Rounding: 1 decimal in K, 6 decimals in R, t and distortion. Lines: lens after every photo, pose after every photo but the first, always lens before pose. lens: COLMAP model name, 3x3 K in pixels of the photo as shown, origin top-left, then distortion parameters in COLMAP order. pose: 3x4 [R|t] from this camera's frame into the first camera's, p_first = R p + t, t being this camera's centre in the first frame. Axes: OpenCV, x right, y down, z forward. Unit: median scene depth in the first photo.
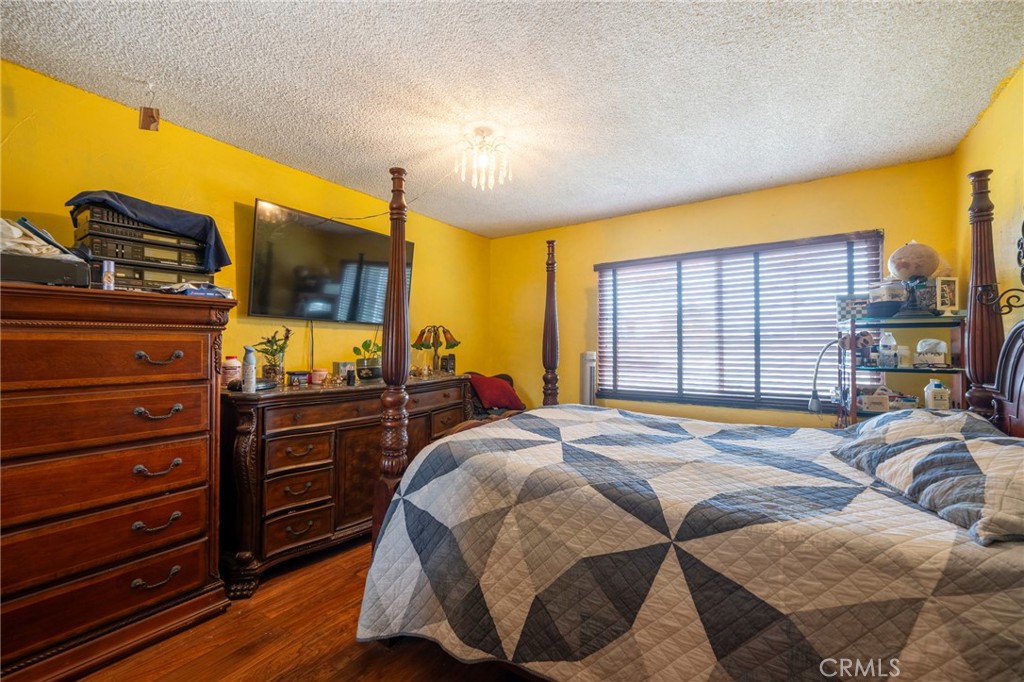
lens RADIAL K [[412.2, 0, 513.8], [0, 412.2, 342.1], [0, 0, 1]] dist [0.000731, -0.000150]
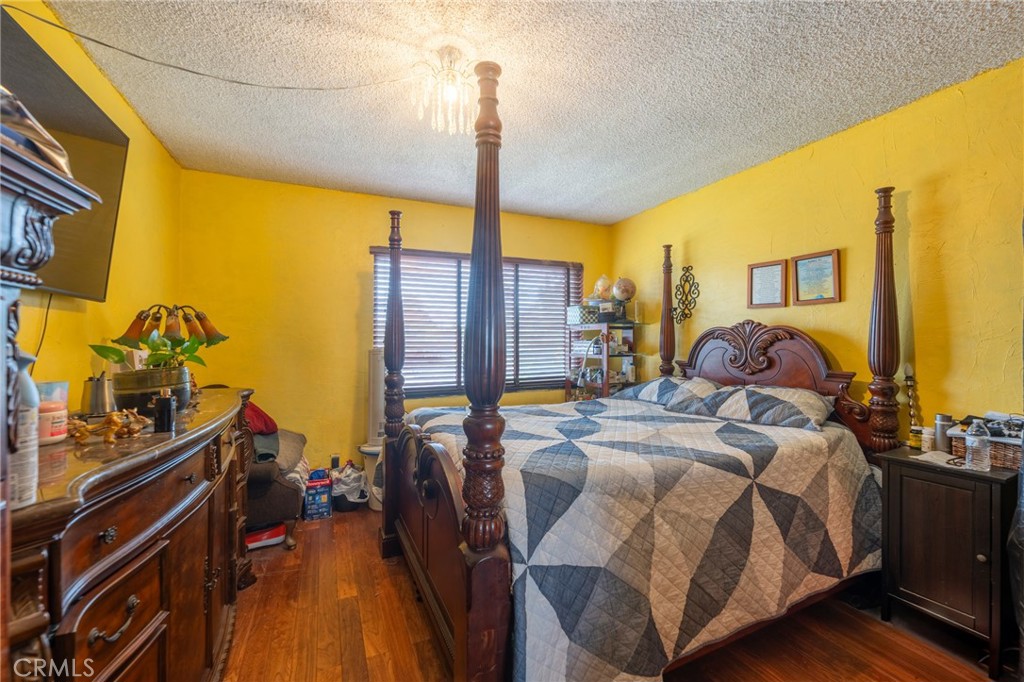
lens RADIAL K [[412.2, 0, 513.8], [0, 412.2, 342.1], [0, 0, 1]] dist [0.000731, -0.000150]
pose [[0.529605, -0.006407, 0.848220, -0.947055], [-0.006555, 0.999911, 0.011646, 0.000498], [-0.848219, -0.011728, 0.529516, 0.732005]]
